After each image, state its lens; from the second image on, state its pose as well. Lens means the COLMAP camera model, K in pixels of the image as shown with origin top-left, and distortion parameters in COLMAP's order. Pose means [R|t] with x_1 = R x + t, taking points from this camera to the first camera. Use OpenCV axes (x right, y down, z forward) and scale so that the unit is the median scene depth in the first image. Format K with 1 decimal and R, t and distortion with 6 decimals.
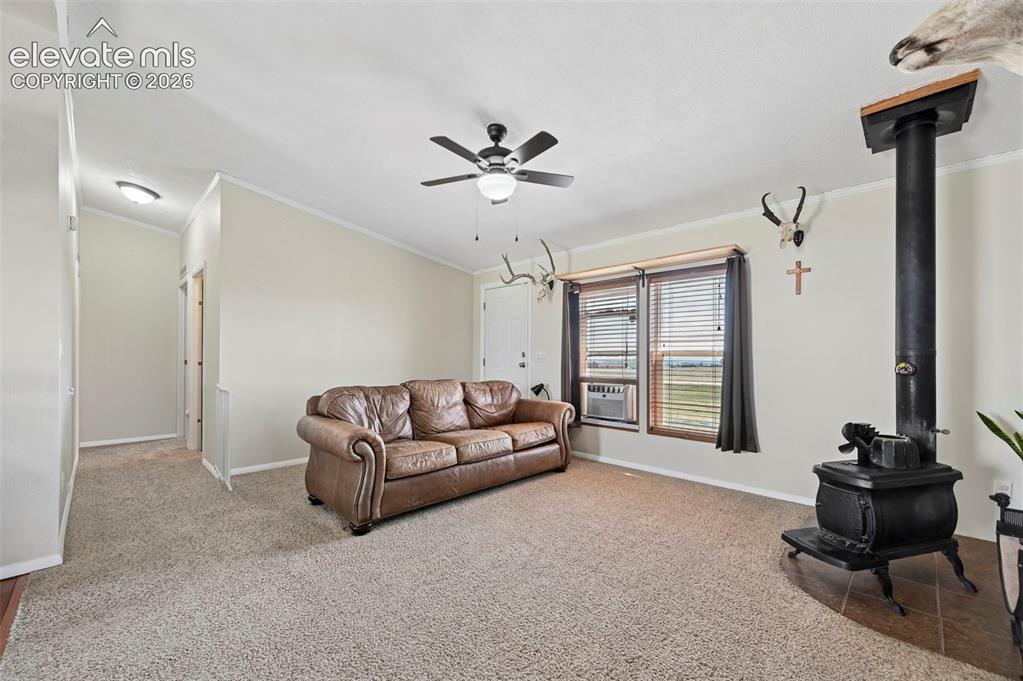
lens RADIAL K [[406.7, 0, 518.7], [0, 406.7, 358.3], [0, 0, 1]] dist [0.000954, -0.000067]
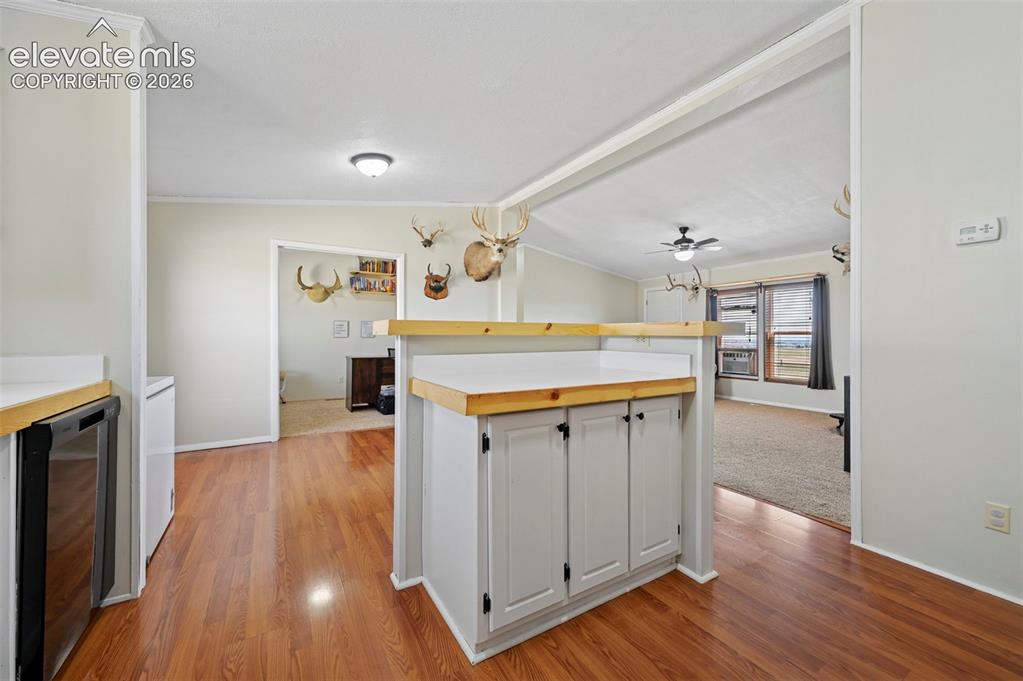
lens RADIAL K [[406.7, 0, 524.8], [0, 406.7, 335.5], [0, 0, 1]] dist [0.000954, -0.000067]
pose [[0.972710, -0.001871, -0.232017, -0.239269], [0.000786, 0.999988, -0.004767, 0.004275], [0.232024, 0.004455, 0.972700, -0.815267]]
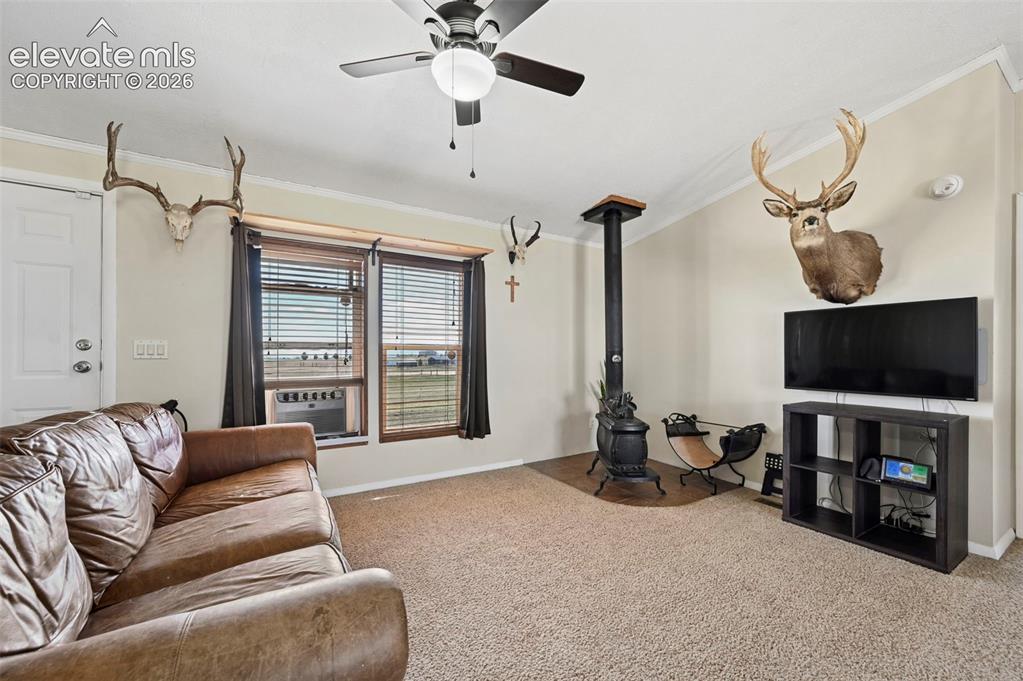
lens RADIAL K [[406.7, 0, 542.1], [0, 406.7, 351.7], [0, 0, 1]] dist [0.000954, -0.000067]
pose [[0.231047, -0.004430, 0.972932, -0.402003], [-0.002478, 0.999984, 0.005142, -0.006302], [-0.972939, -0.003599, 0.231032, 0.471614]]
